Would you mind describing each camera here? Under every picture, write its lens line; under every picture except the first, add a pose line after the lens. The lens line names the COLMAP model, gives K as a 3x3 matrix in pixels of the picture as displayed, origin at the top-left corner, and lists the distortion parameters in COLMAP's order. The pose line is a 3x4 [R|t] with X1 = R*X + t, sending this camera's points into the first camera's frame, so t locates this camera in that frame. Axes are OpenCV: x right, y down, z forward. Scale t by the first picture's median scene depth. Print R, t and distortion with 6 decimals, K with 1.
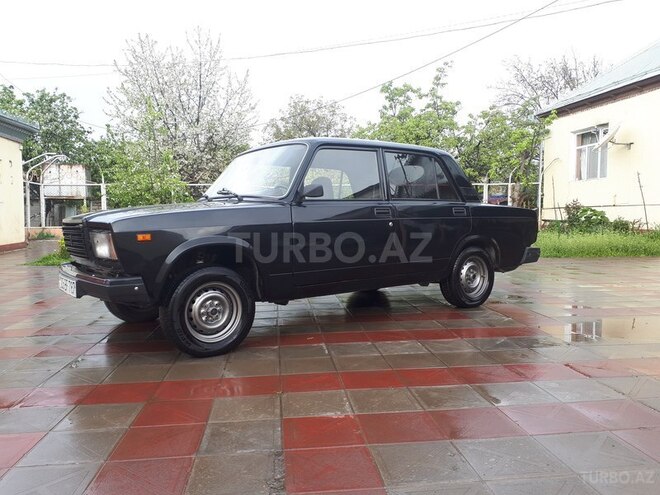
lens RADIAL K [[523.0, 0, 331.3], [0, 523.0, 249.5], [0, 0, 1]] dist [0.013046, -0.004018]
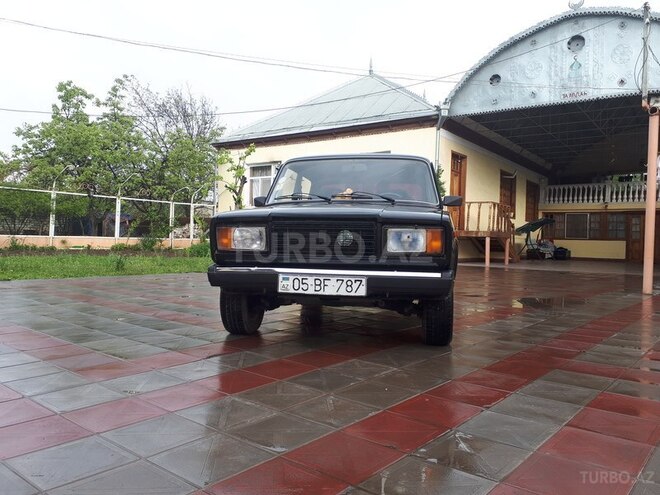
lens RADIAL K [[523.0, 0, 330.9], [0, 523.0, 243.7], [0, 0, 1]] dist [0.013046, -0.004018]
pose [[0.716496, 0.023868, 0.697183, -0.177603], [0.013477, 0.998754, -0.048042, 0.006065], [-0.697461, 0.043818, 0.715282, 0.055868]]
